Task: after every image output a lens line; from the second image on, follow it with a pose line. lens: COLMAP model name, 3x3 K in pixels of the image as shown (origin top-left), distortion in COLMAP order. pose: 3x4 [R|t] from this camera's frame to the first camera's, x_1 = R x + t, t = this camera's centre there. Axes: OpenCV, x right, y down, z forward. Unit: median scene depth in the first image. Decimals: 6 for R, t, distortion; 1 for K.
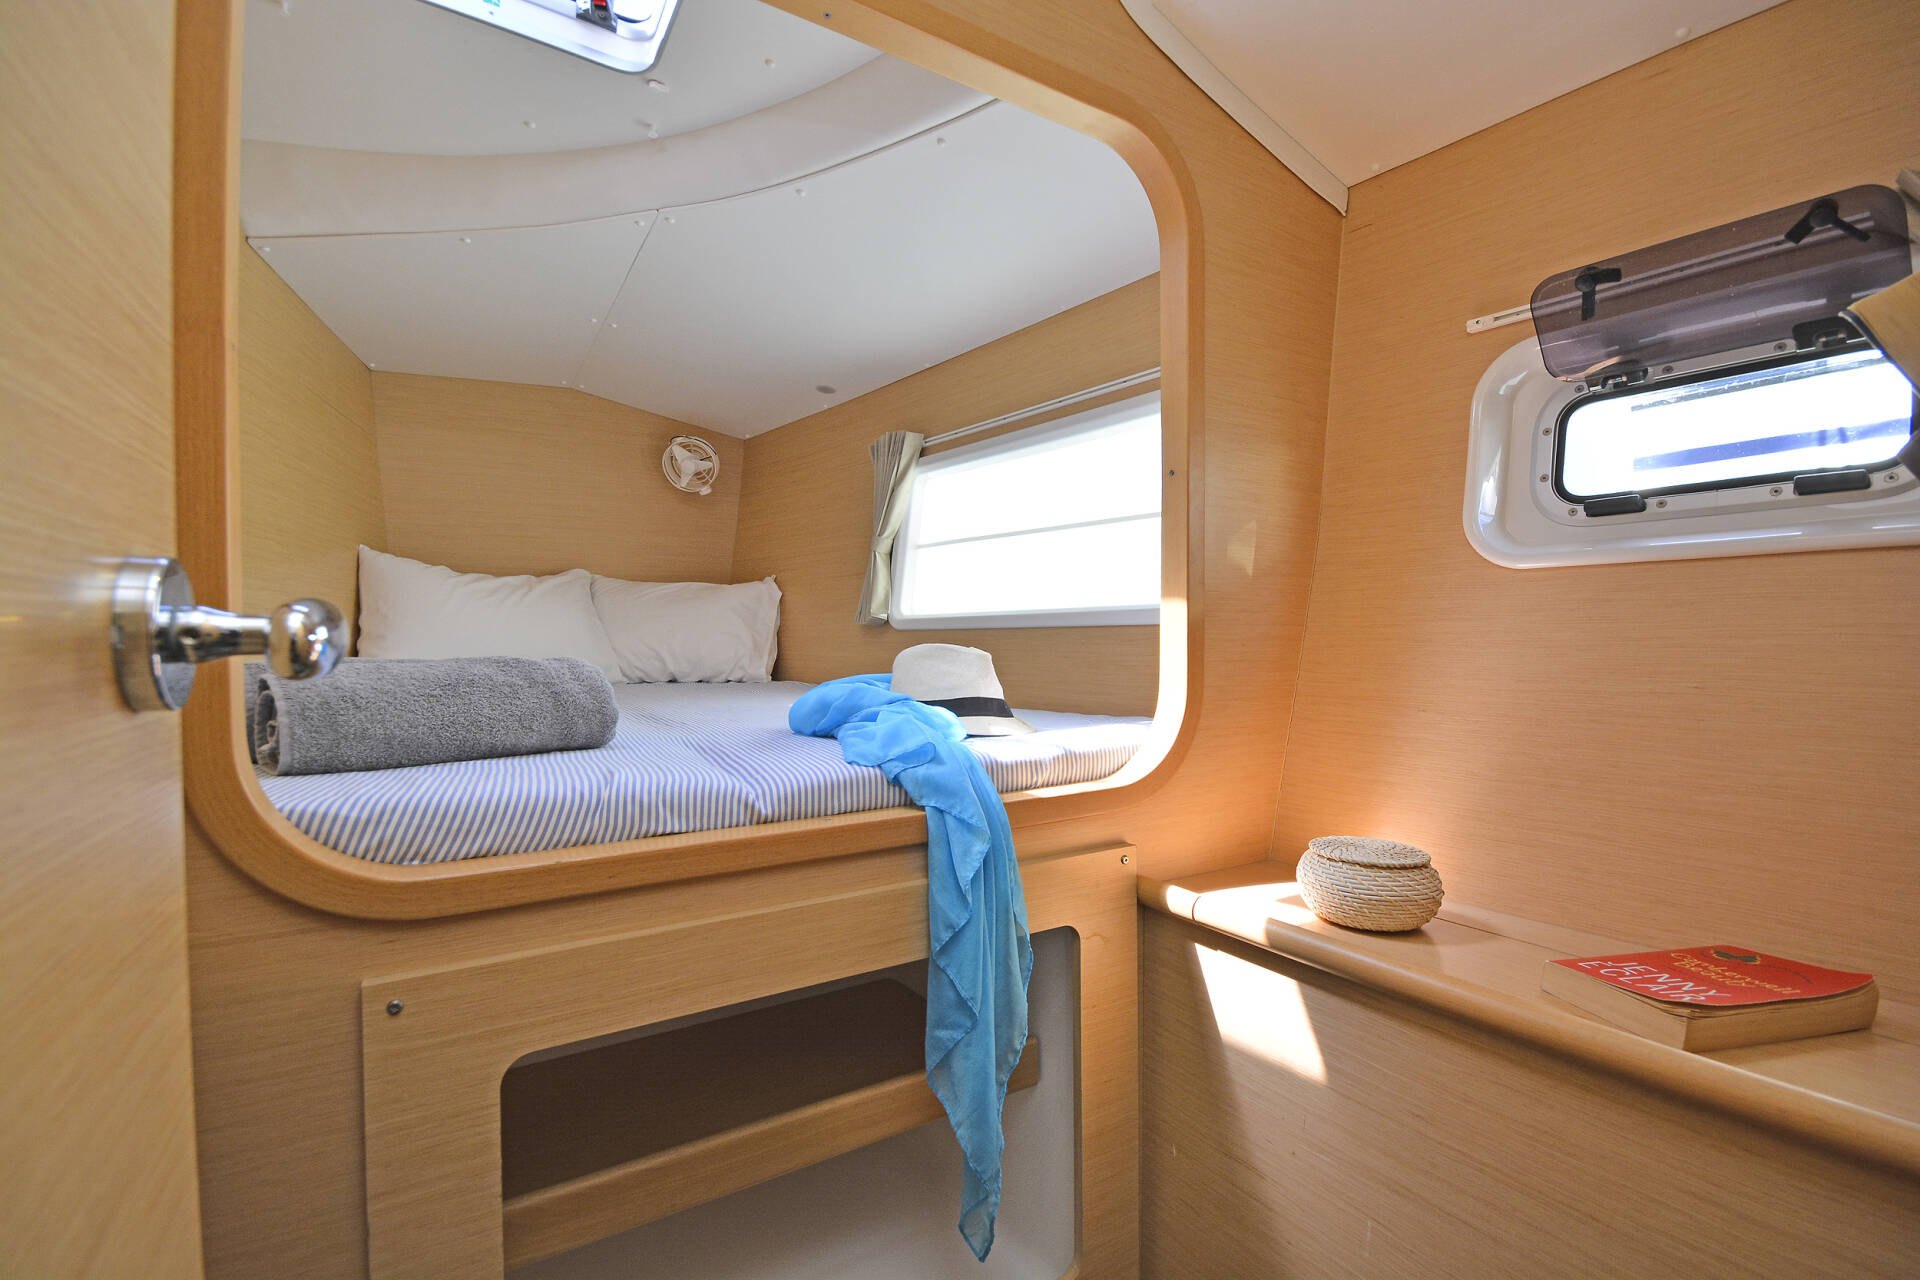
lens RADIAL K [[846.3, 0, 963.7], [0, 846.3, 643.5], [0, 0, 1]] dist [0.001354, -0.006635]
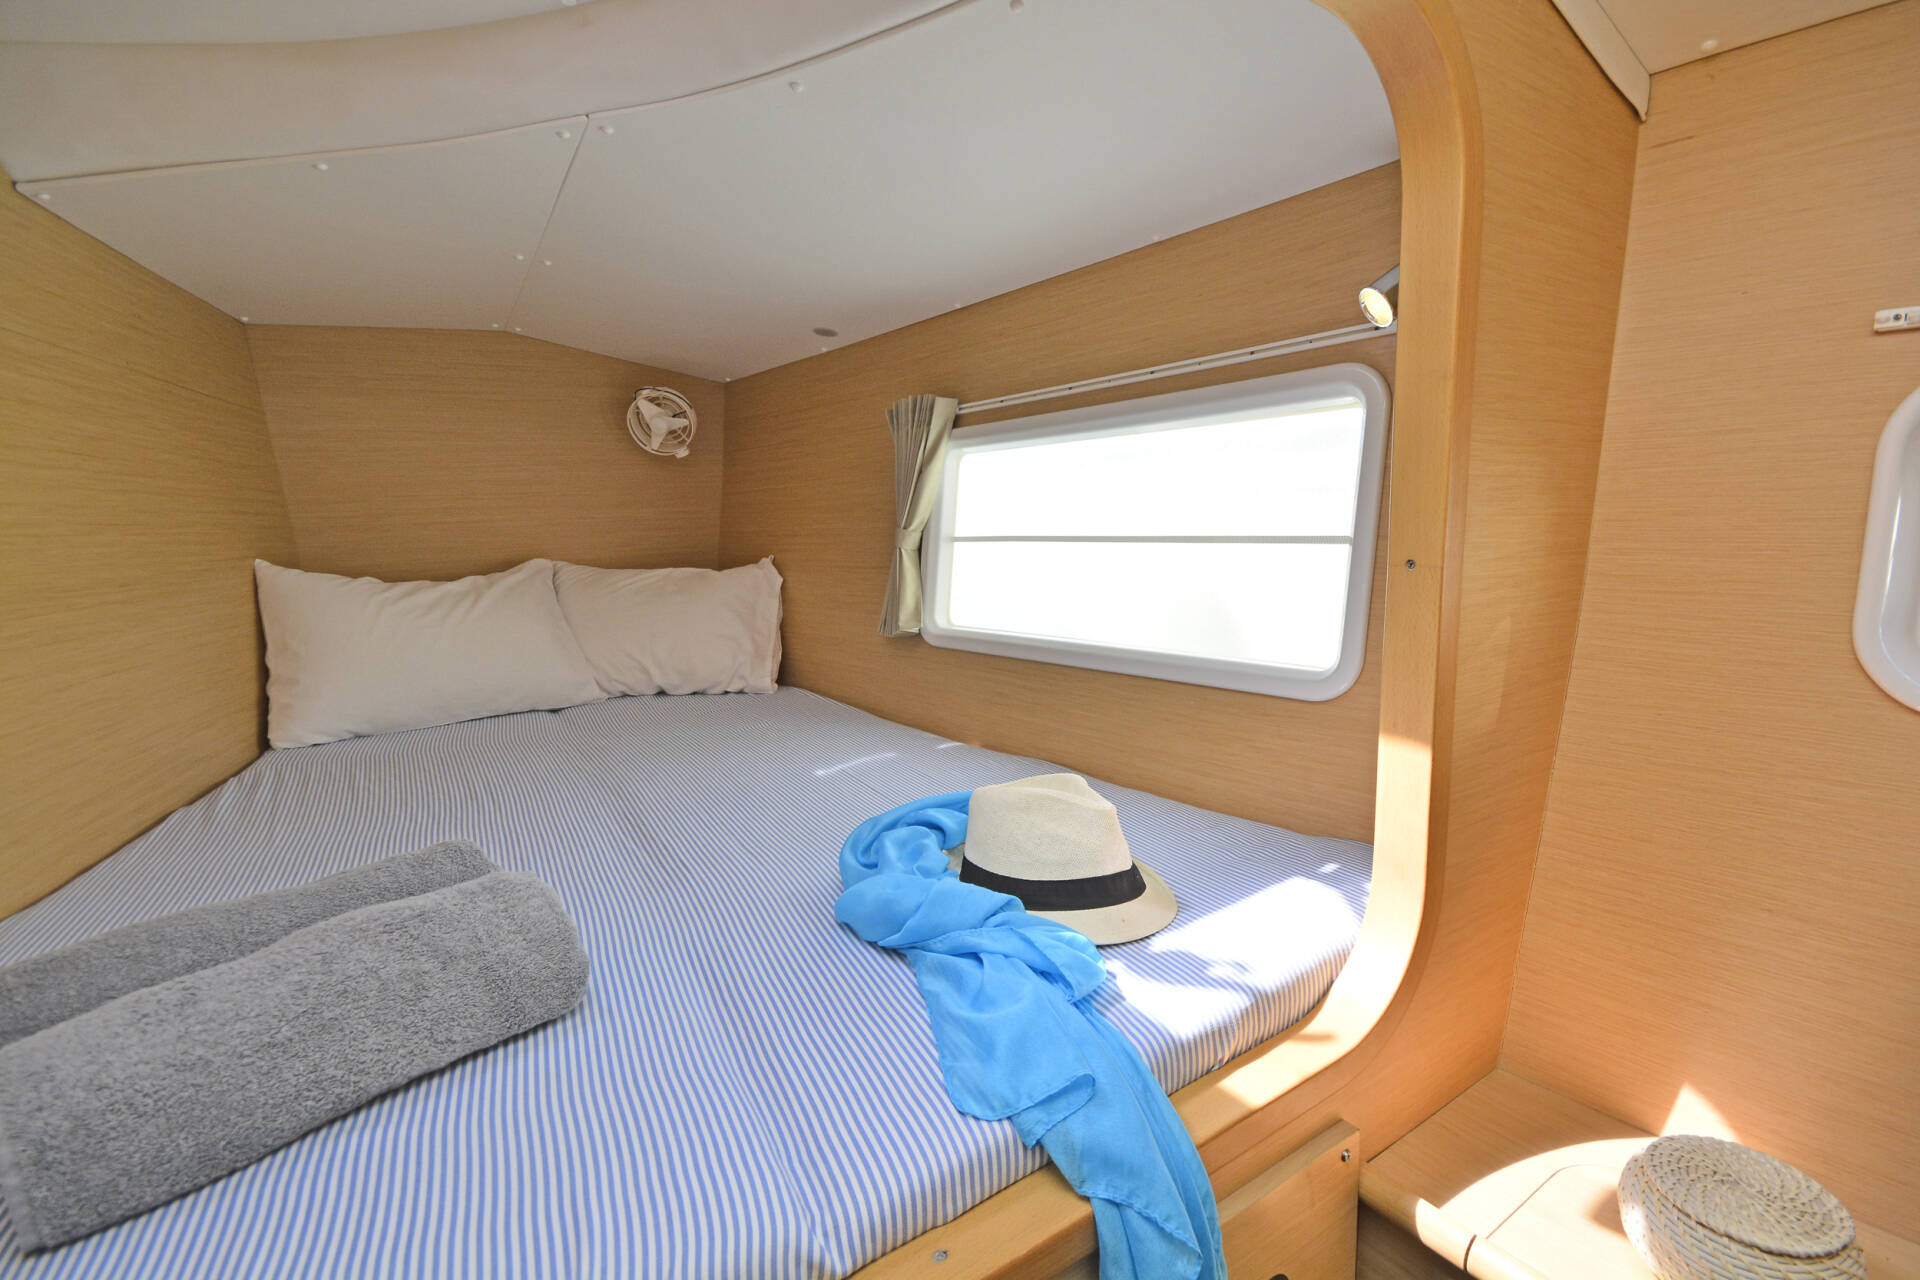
lens RADIAL K [[840.7, 0, 960.0], [0, 840.7, 640.0], [0, 0, 1]] dist [0.010477, -0.015422]
pose [[0.999452, -0.031684, 0.009601, -0.058583], [0.030055, 0.989951, 0.138183, -0.131403], [-0.013883, -0.137819, 0.990360, 0.193601]]
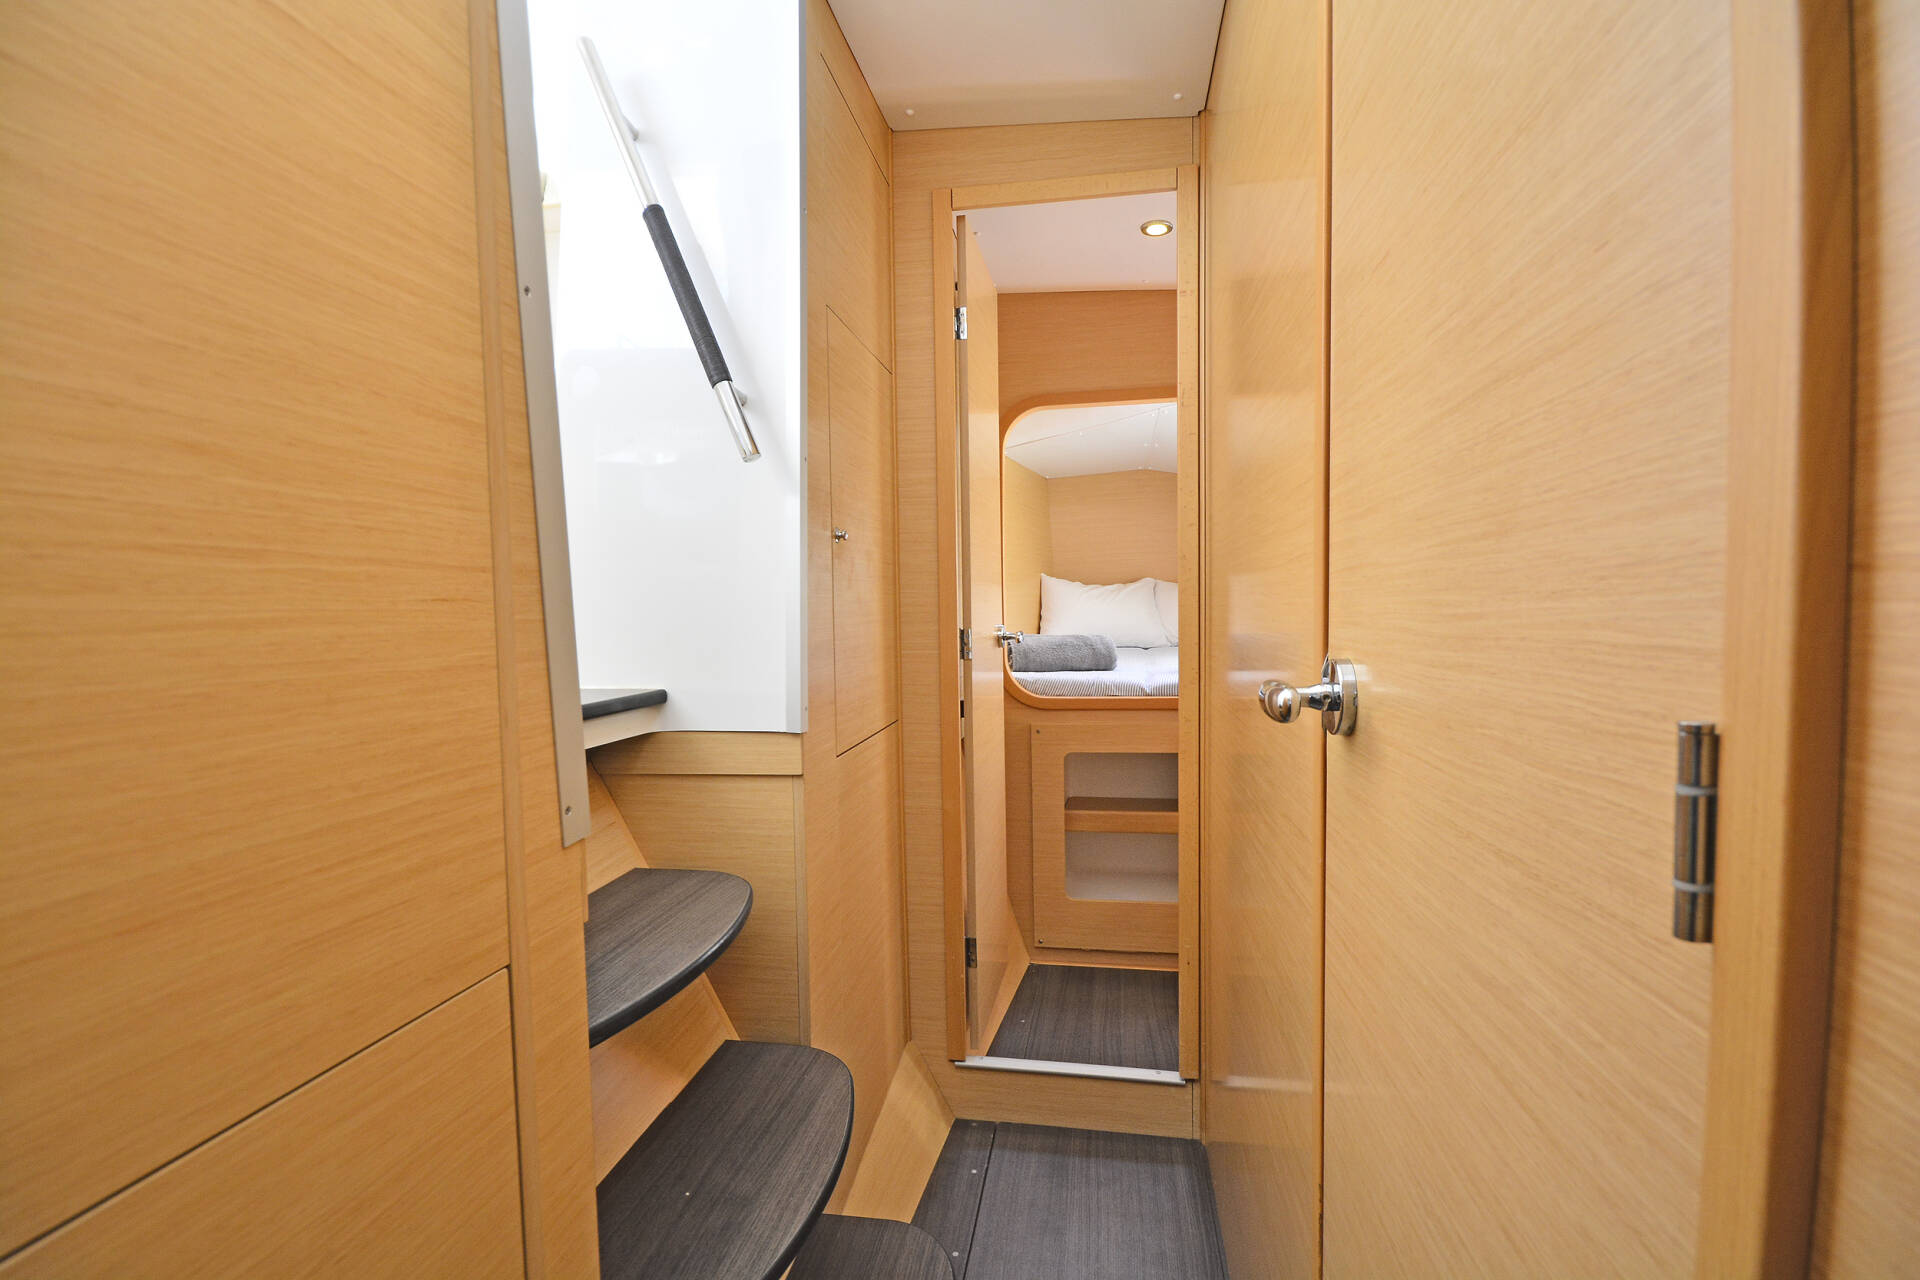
lens RADIAL K [[846.3, 0, 963.7], [0, 846.3, 643.5], [0, 0, 1]] dist [0.001354, -0.006635]
pose [[0.746006, 0.019917, -0.665641, 0.476474], [0.008908, 0.999165, 0.039880, -0.032712], [0.665880, -0.035681, 0.745206, -0.607985]]
